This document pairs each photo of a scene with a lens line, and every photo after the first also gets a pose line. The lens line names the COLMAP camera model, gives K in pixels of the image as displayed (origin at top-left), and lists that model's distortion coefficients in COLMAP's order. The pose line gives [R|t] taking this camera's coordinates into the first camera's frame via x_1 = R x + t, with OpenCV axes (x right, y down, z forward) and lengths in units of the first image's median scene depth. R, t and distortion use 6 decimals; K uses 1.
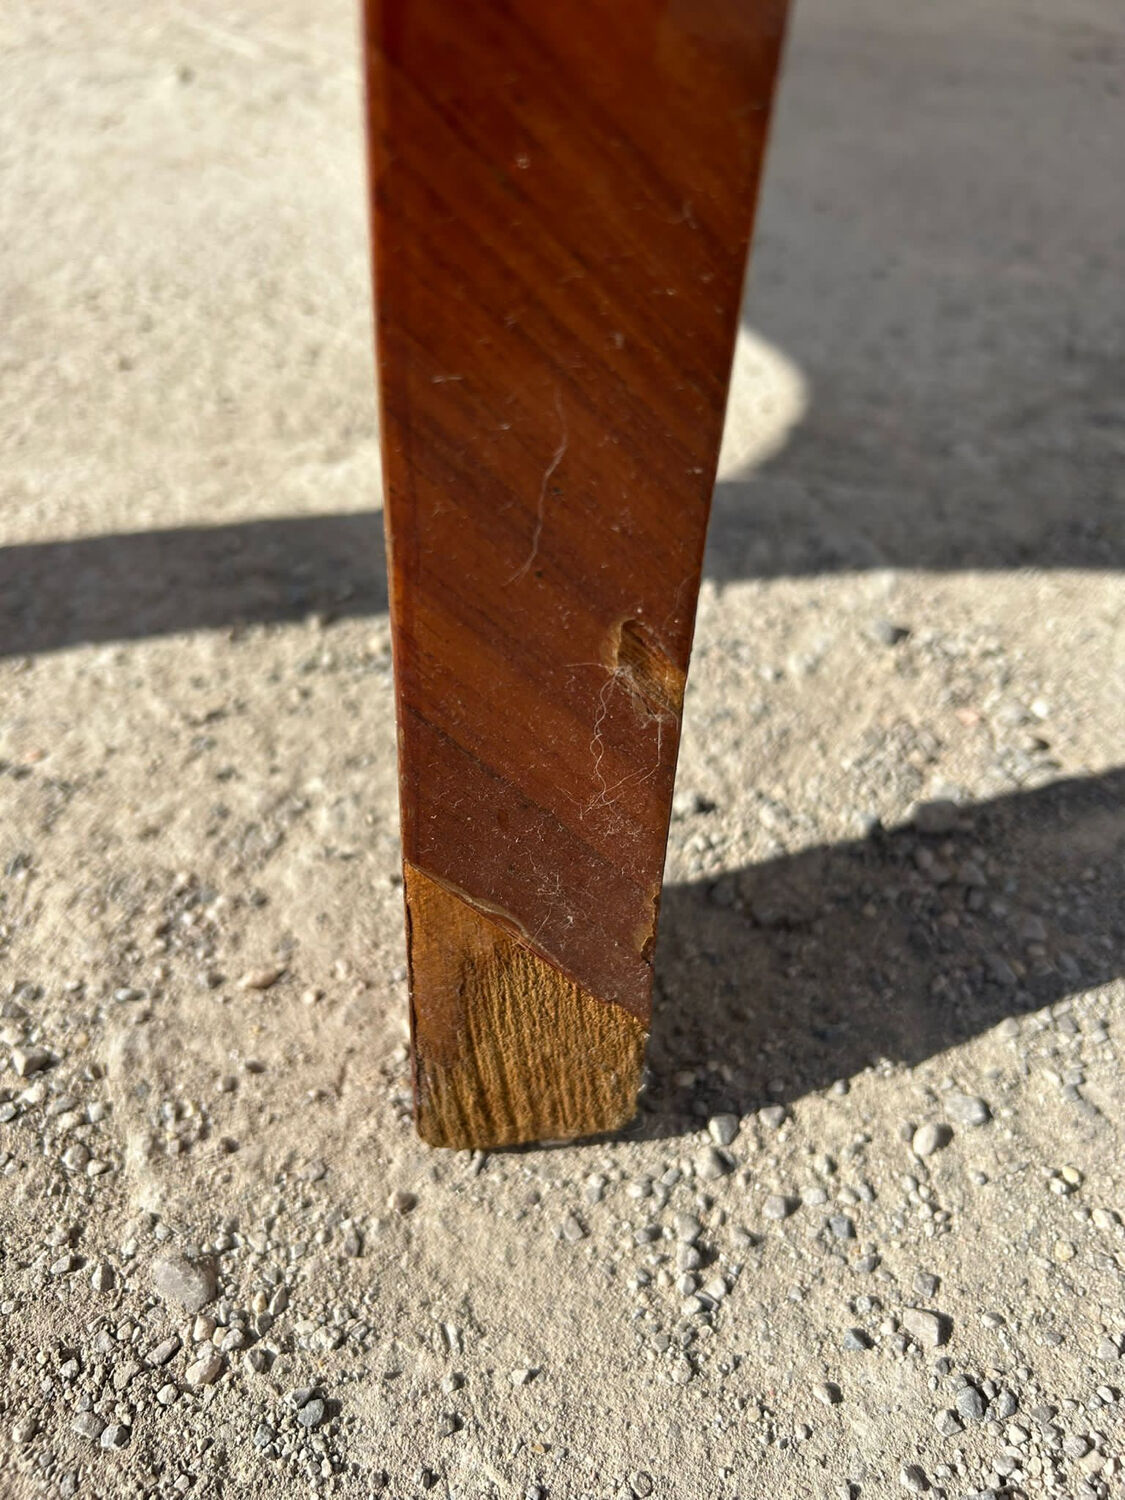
lens RADIAL K [[1214.4, 0, 565.6], [0, 1214.4, 752.3], [0, 0, 1]] dist [-0.012735, -0.008744]
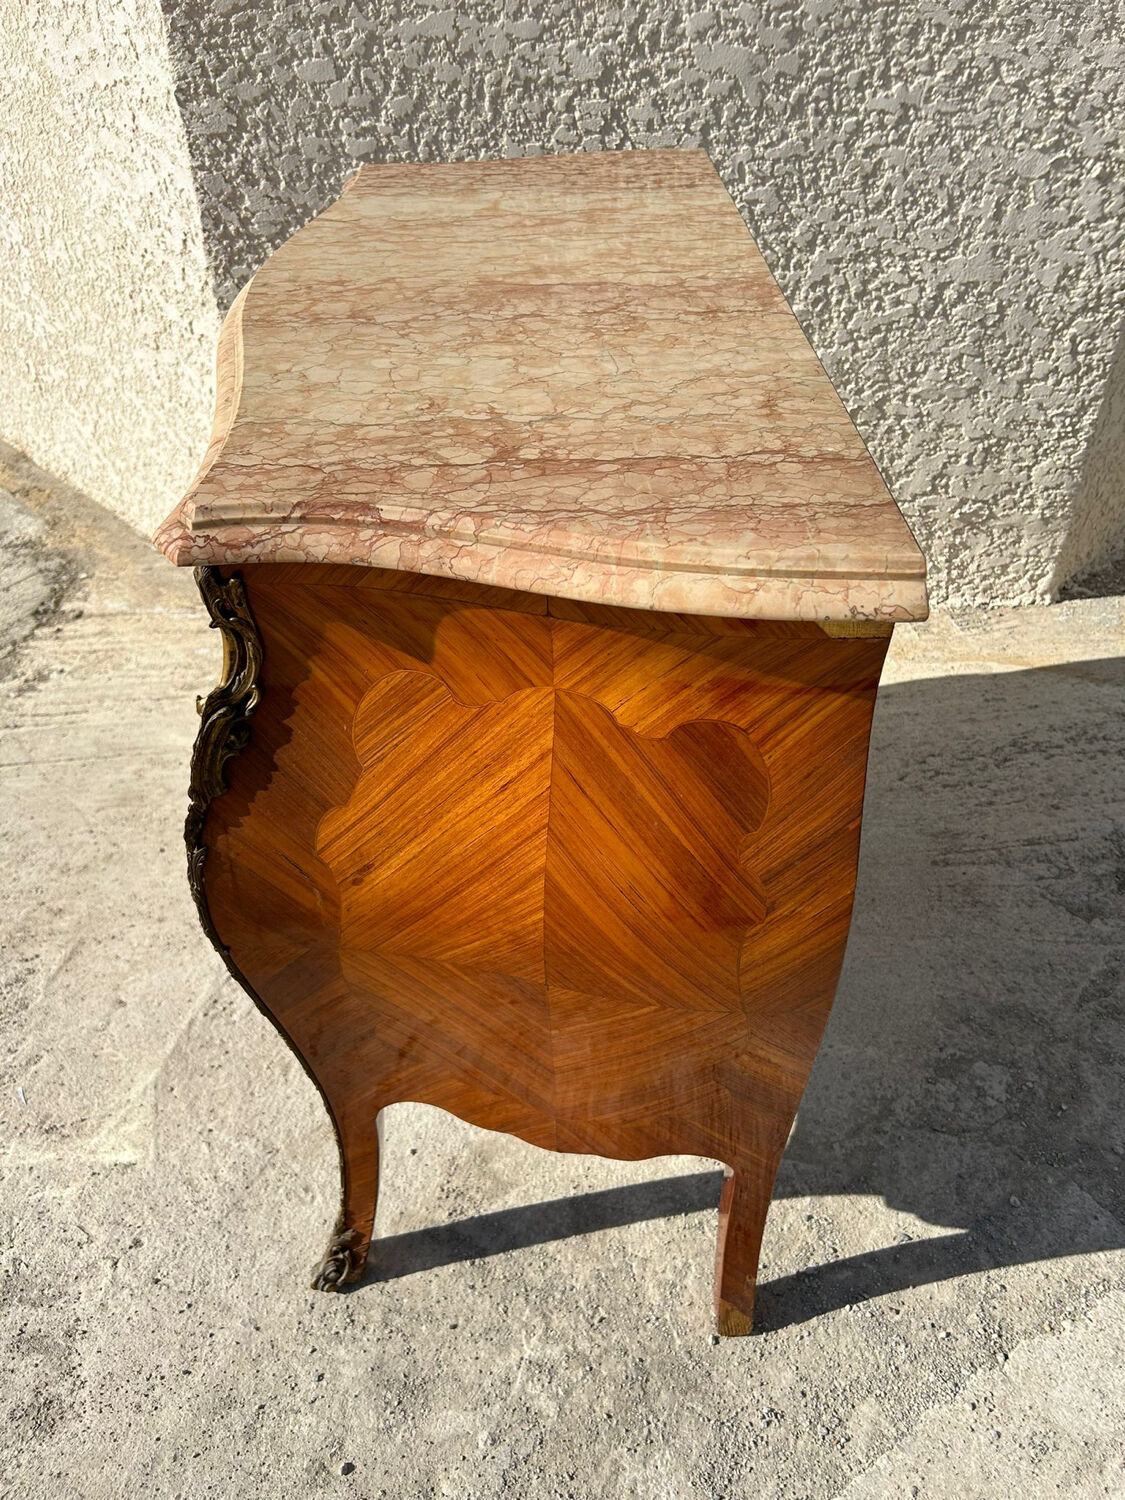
lens RADIAL K [[1149.4, 0, 564.3], [0, 1149.4, 763.9], [0, 0, 1]] dist [0.042790, -0.055014]
pose [[0.993783, -0.006423, -0.111152, -0.194262], [-0.003876, 0.995734, -0.092190, -1.827904], [0.111269, 0.092048, 0.989518, -4.689898]]
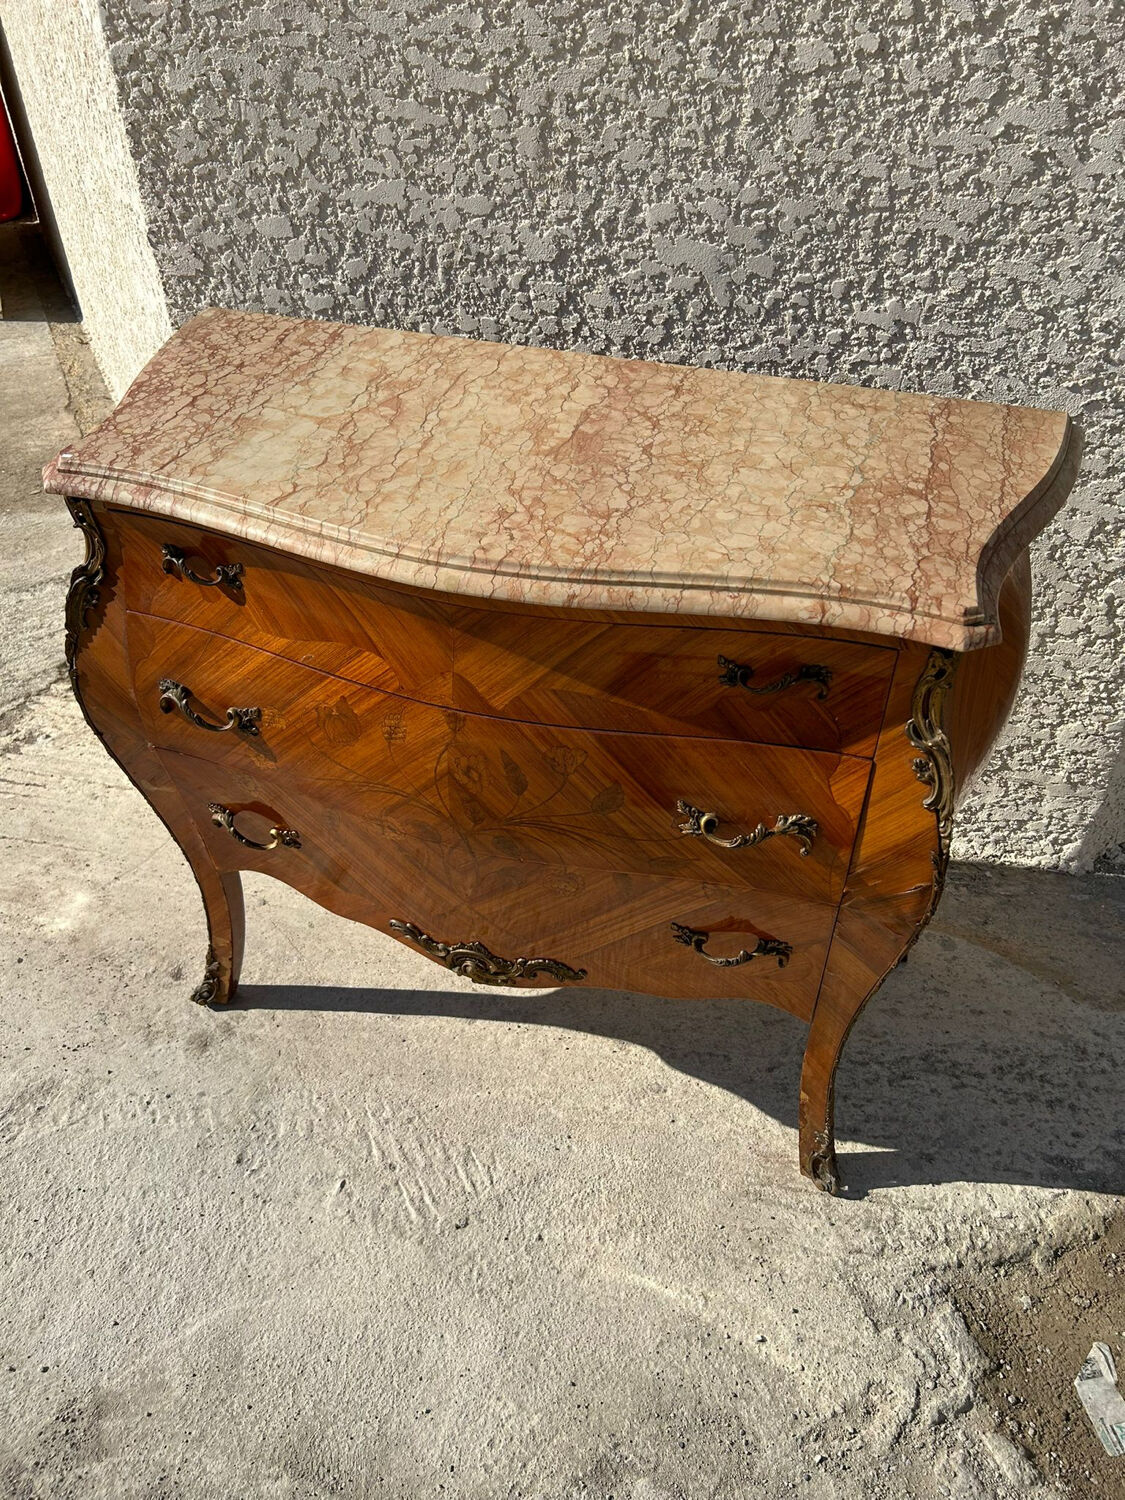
lens RADIAL K [[1149.4, 0, 553.9], [0, 1149.4, 762.7], [0, 0, 1]] dist [0.042790, -0.055014]
pose [[0.913445, 0.197716, -0.355705, 2.278410], [-0.220007, 0.975229, -0.022901, -3.941248], [0.342366, 0.099177, 0.934318, -3.699384]]
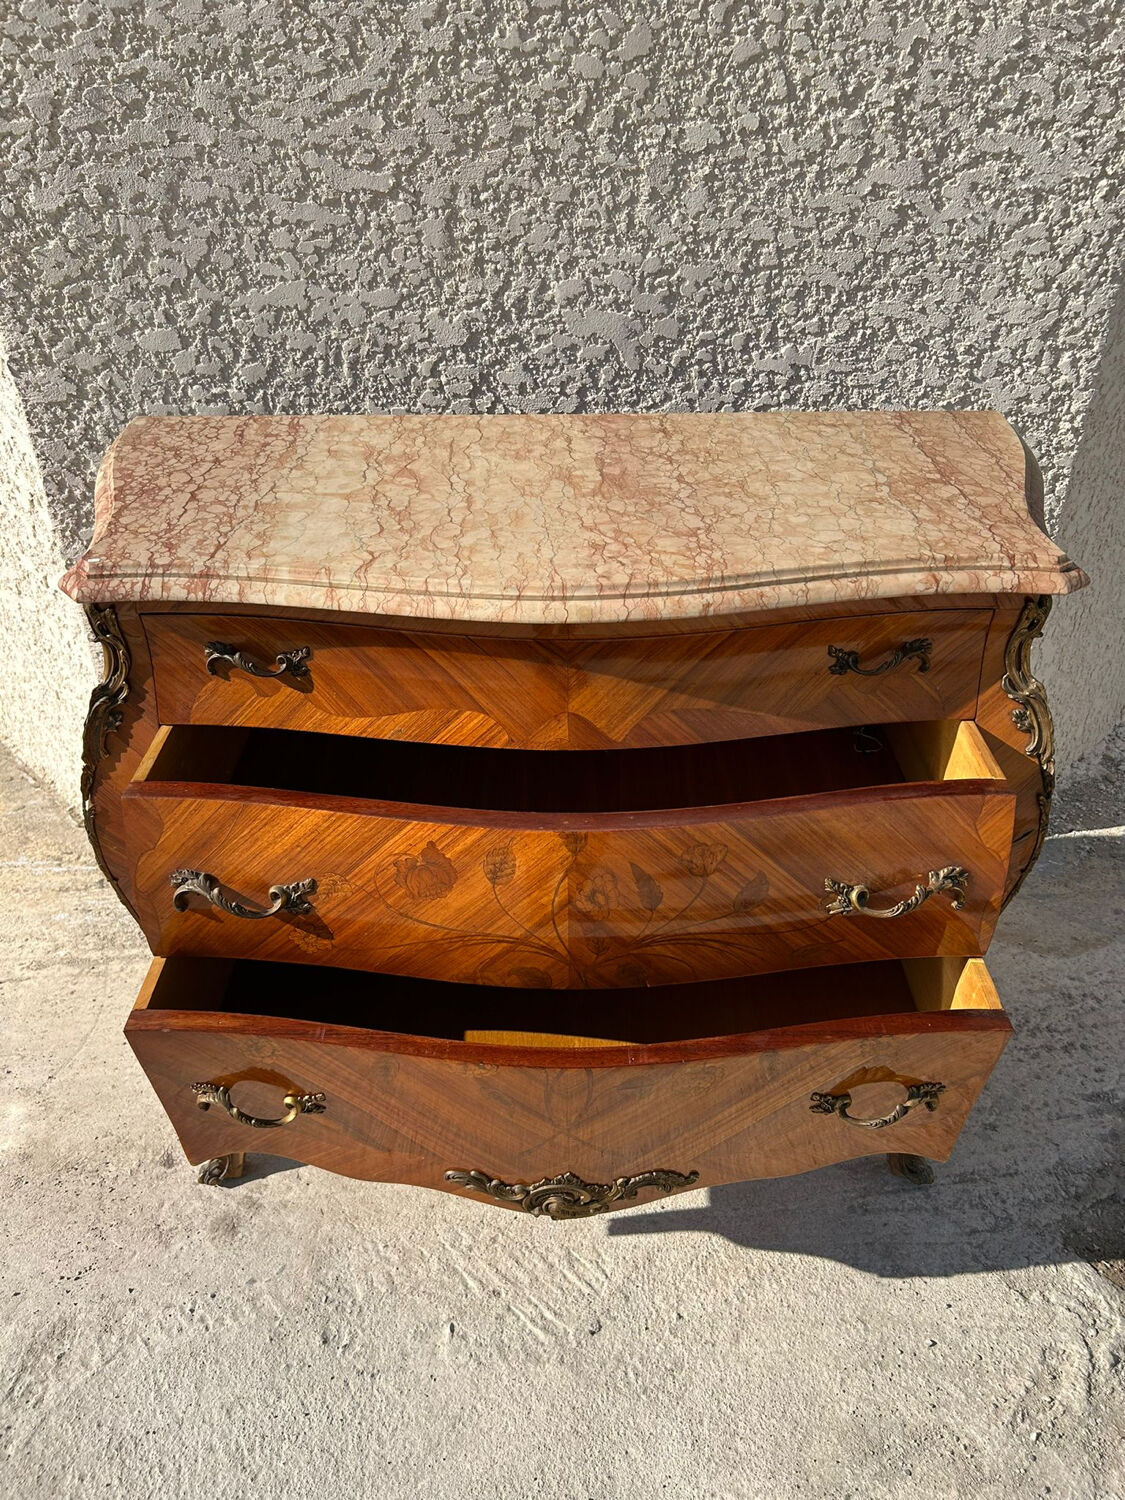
lens RADIAL K [[1149.4, 0, 555.1], [0, 1149.4, 749.4], [0, 0, 1]] dist [0.042790, -0.055014]
pose [[0.993079, -0.023155, -0.115139, 0.526382], [0.002530, 0.984362, -0.176141, -3.332135], [0.117417, 0.174631, 0.977608, -3.960155]]
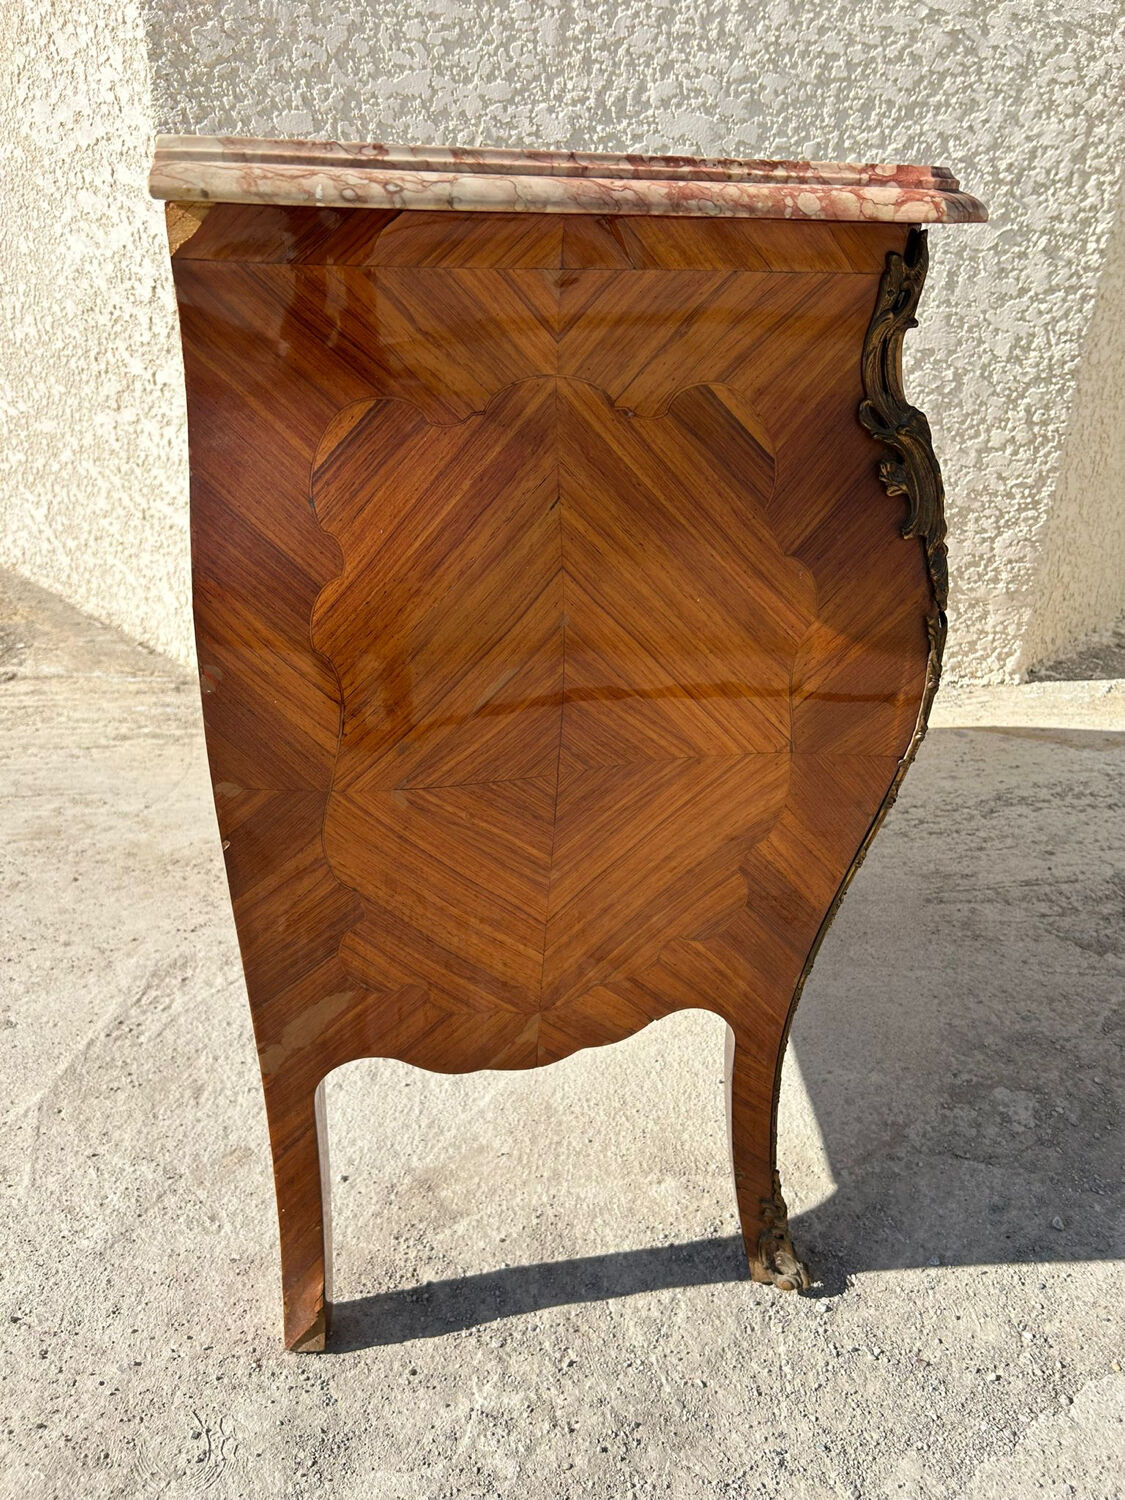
lens RADIAL K [[1149.4, 0, 553.4], [0, 1149.4, 754.2], [0, 0, 1]] dist [0.042790, -0.055014]
pose [[0.997212, -0.013421, -0.073406, -0.355650], [-0.008327, 0.957538, -0.288188, -0.695184], [0.074157, 0.287996, 0.954756, -3.913915]]
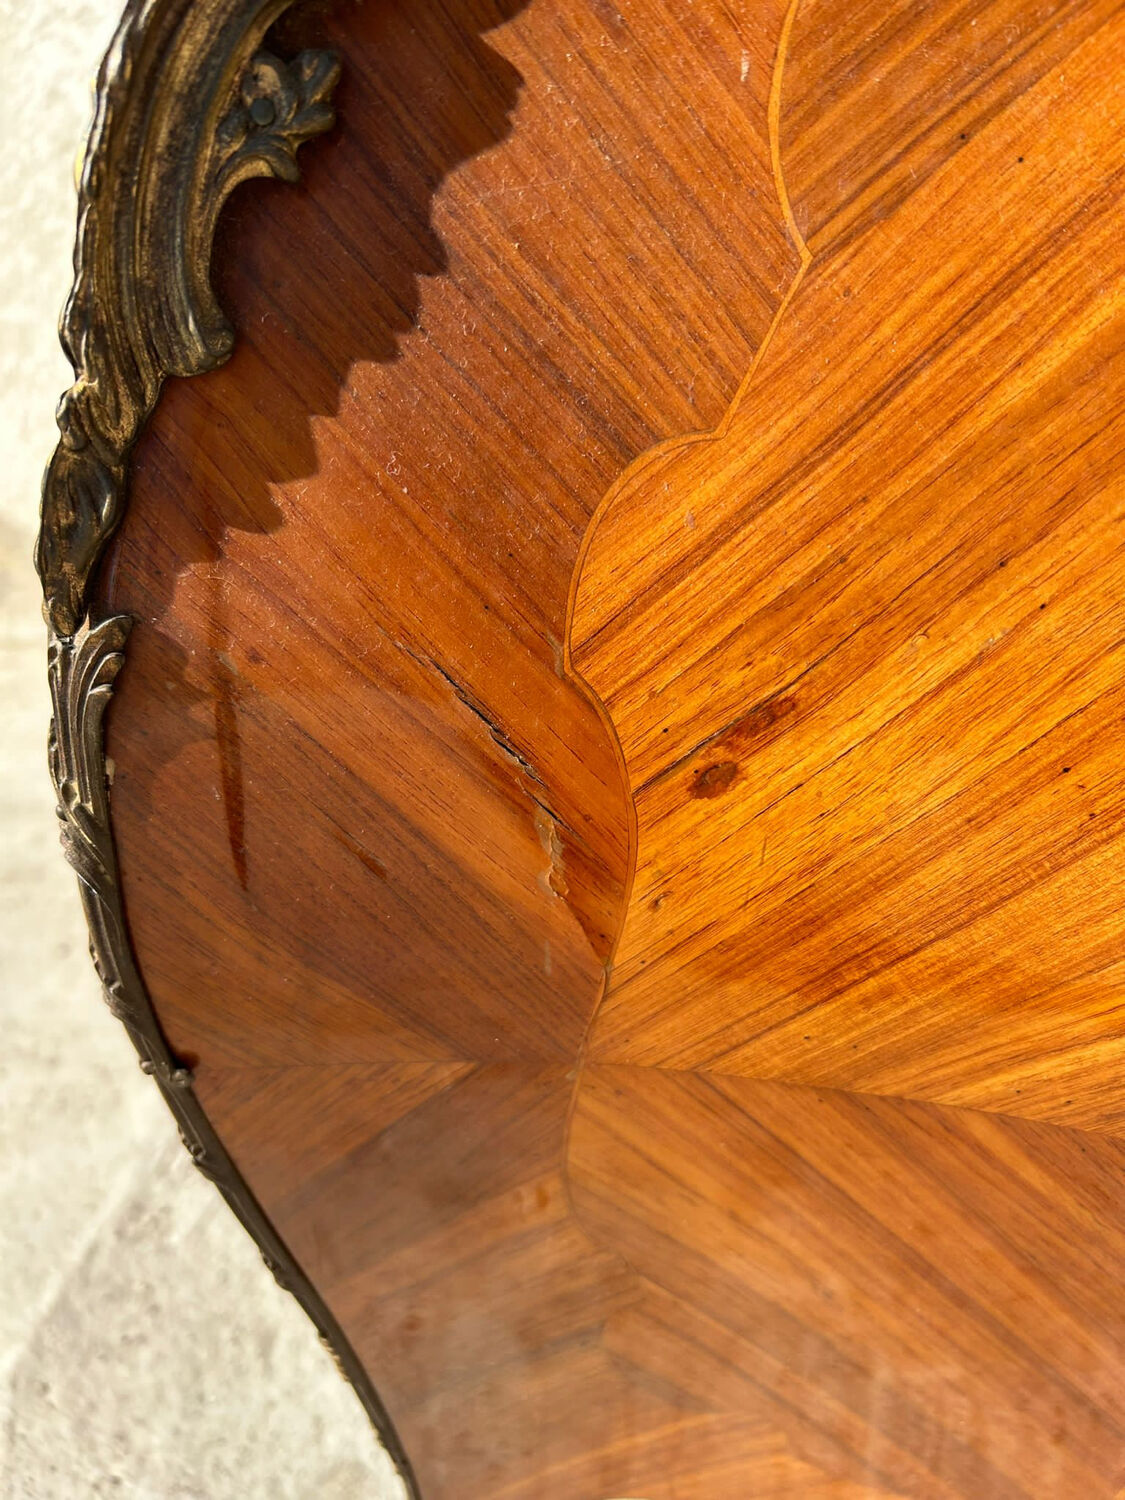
lens RADIAL K [[1179.4, 0, 552.5], [0, 1179.4, 756.5], [0, 0, 1]] dist [0.002390, -0.007492]
pose [[0.996568, -0.015063, -0.081400, -1.306874], [-0.004741, 0.971306, -0.237788, -1.581265], [0.082646, 0.237358, 0.967900, -2.056952]]
